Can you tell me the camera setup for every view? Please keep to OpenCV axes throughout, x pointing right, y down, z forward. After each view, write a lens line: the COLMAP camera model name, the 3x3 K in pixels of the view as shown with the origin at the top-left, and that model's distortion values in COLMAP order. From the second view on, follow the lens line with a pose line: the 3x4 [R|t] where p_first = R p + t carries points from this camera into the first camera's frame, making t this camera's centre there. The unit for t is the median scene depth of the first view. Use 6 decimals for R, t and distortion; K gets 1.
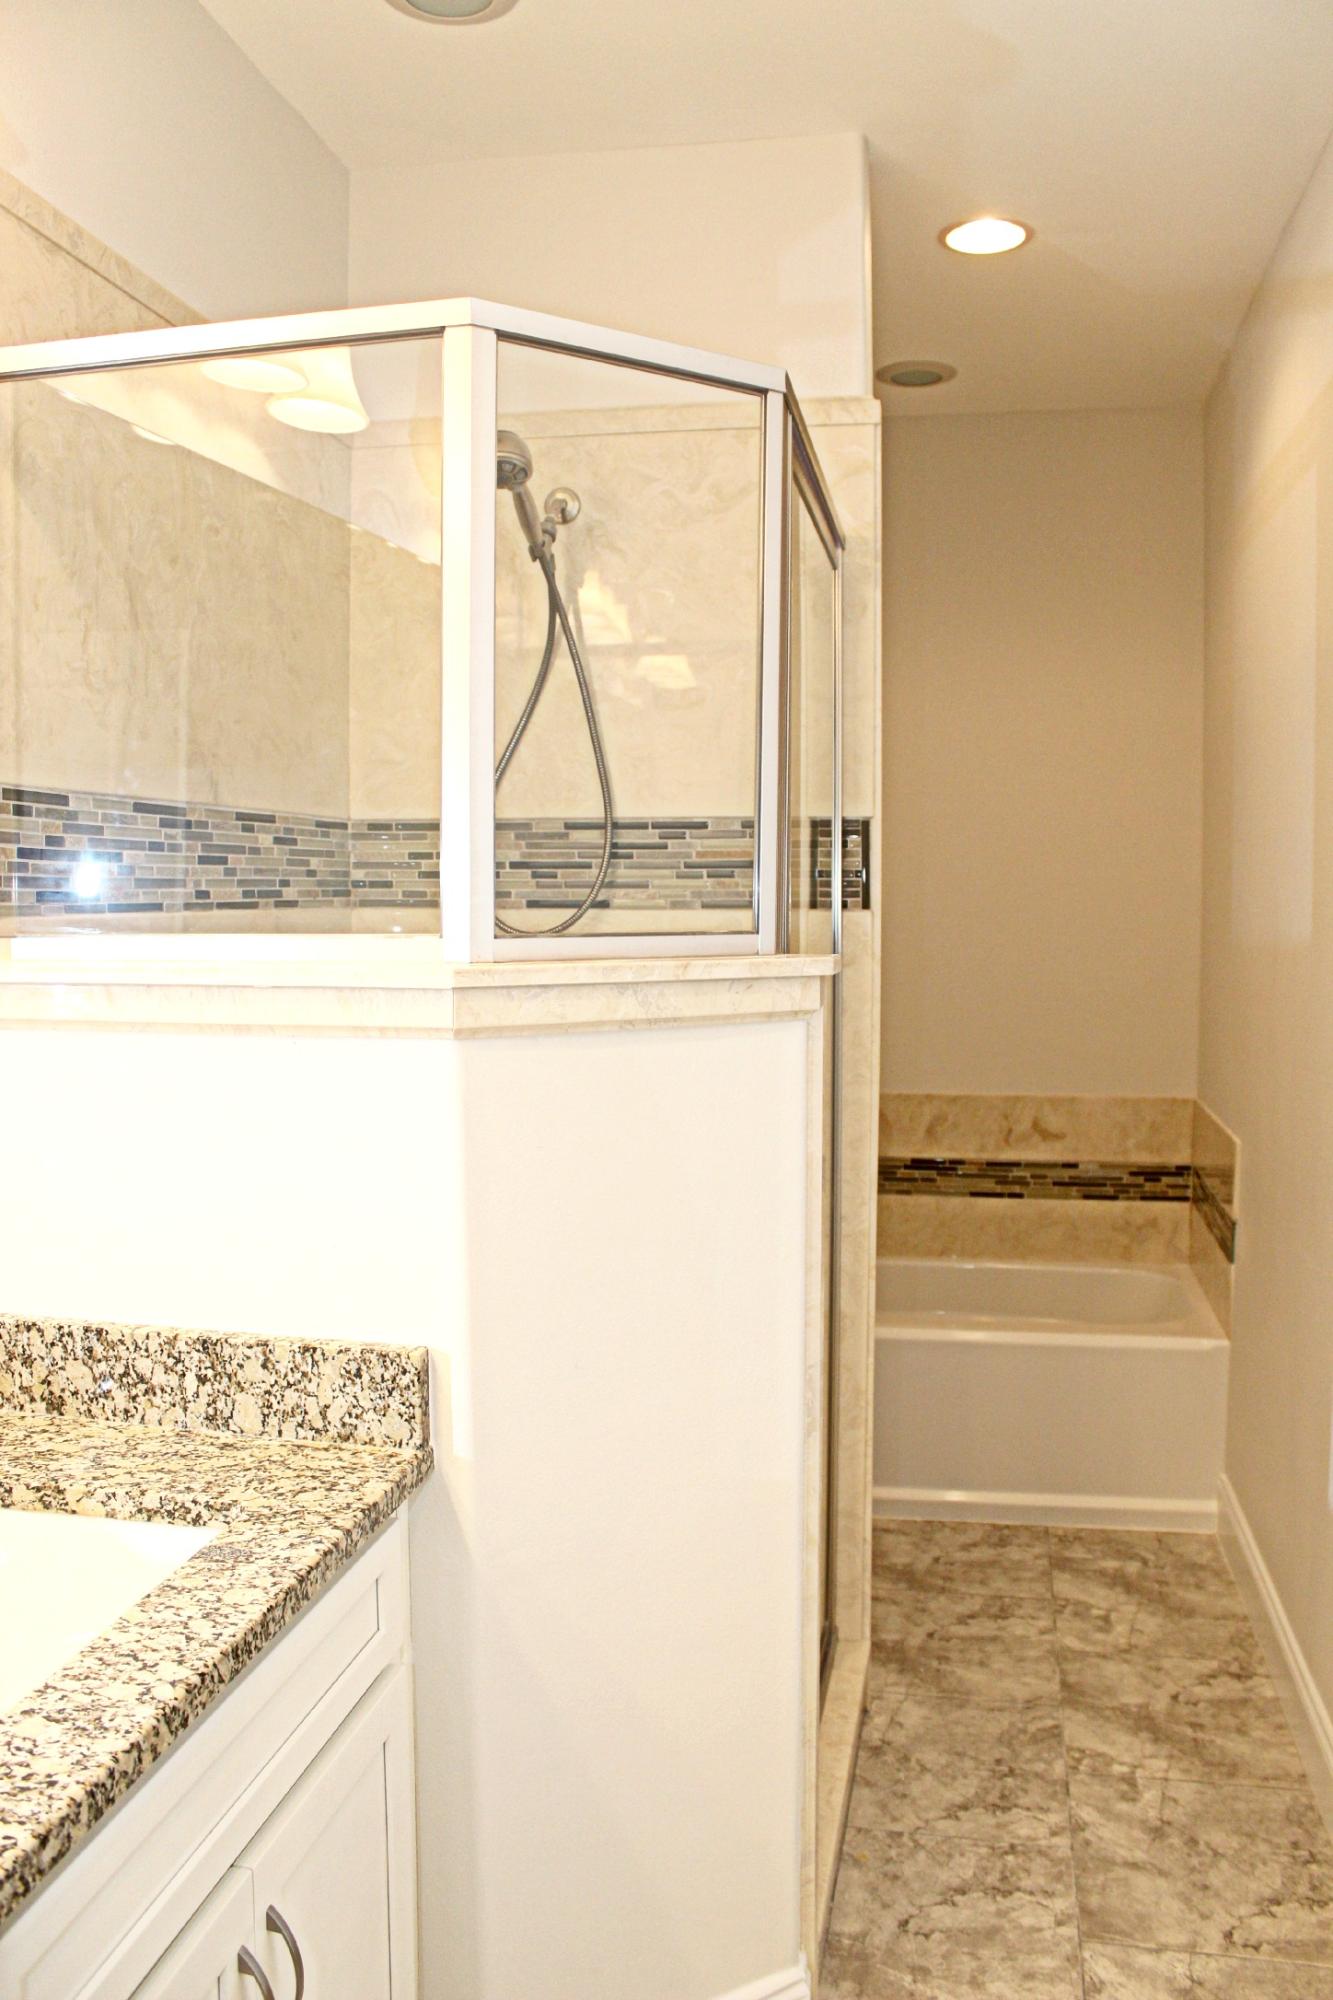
lens RADIAL K [[1633.6, 0, 666.5], [0, 1633.6, 1000.0], [0, 0, 1]] dist [-0.165747, 0.141993]
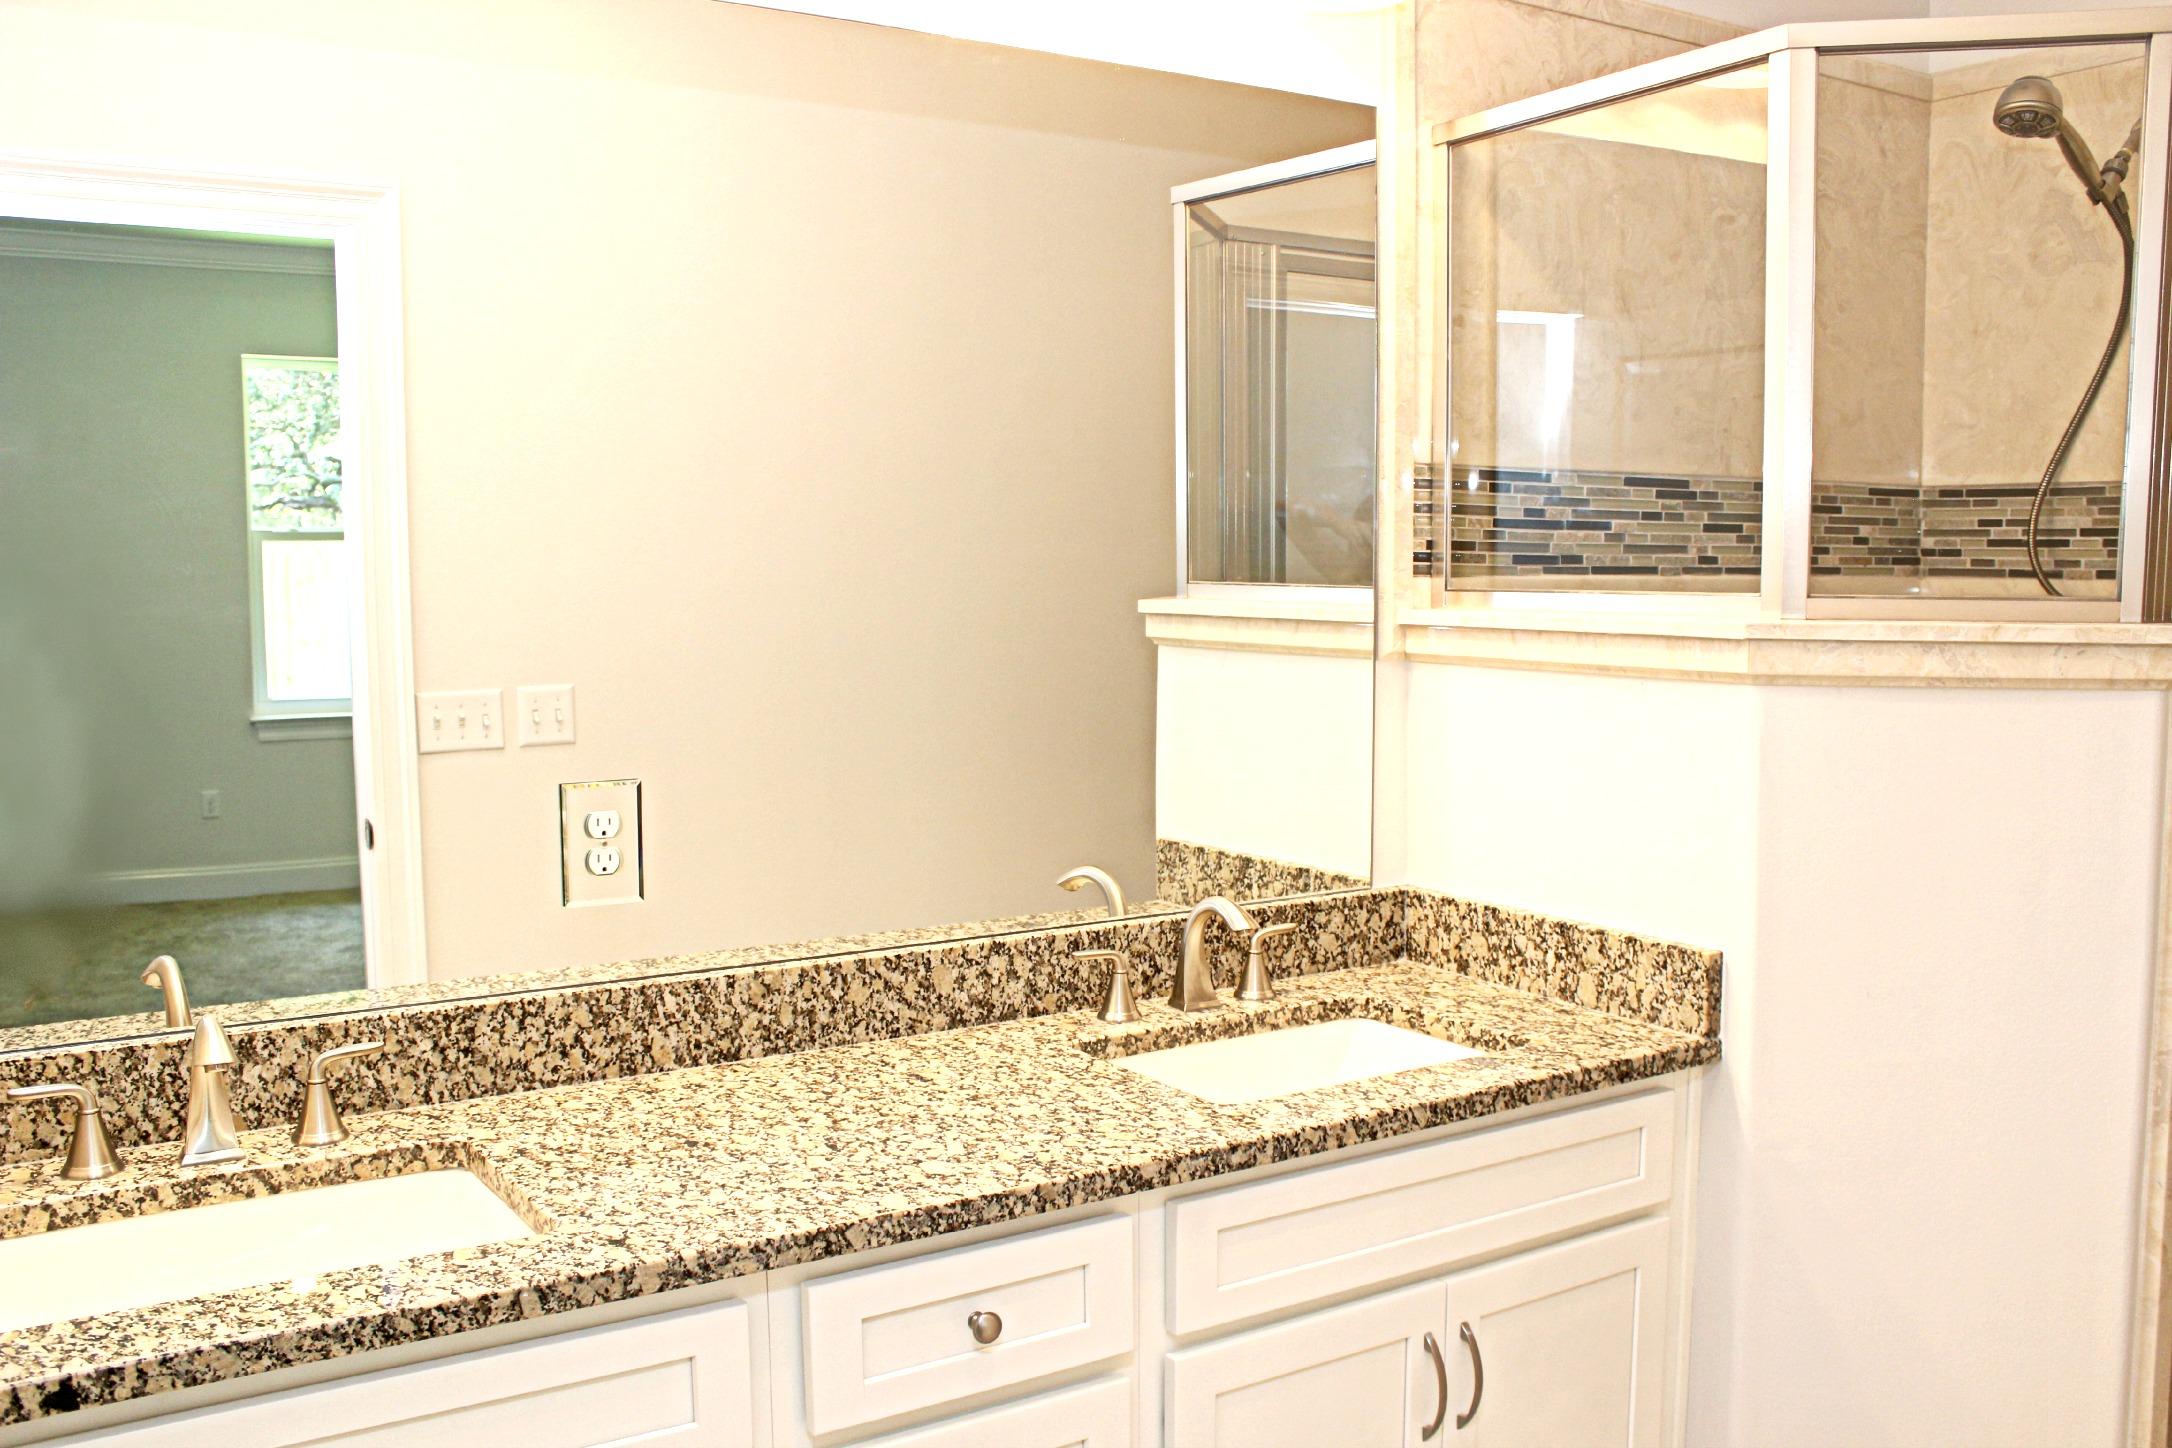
lens RADIAL K [[1985.7, 0, 1095.0], [0, 1985.7, 769.6], [0, 0, 1]] dist [-0.146188, 0.121871]
pose [[0.683196, 0.072650, -0.726612, 0.533504], [-0.045495, 0.997340, 0.056943, 0.025593], [0.728816, -0.005846, 0.684684, -0.272539]]
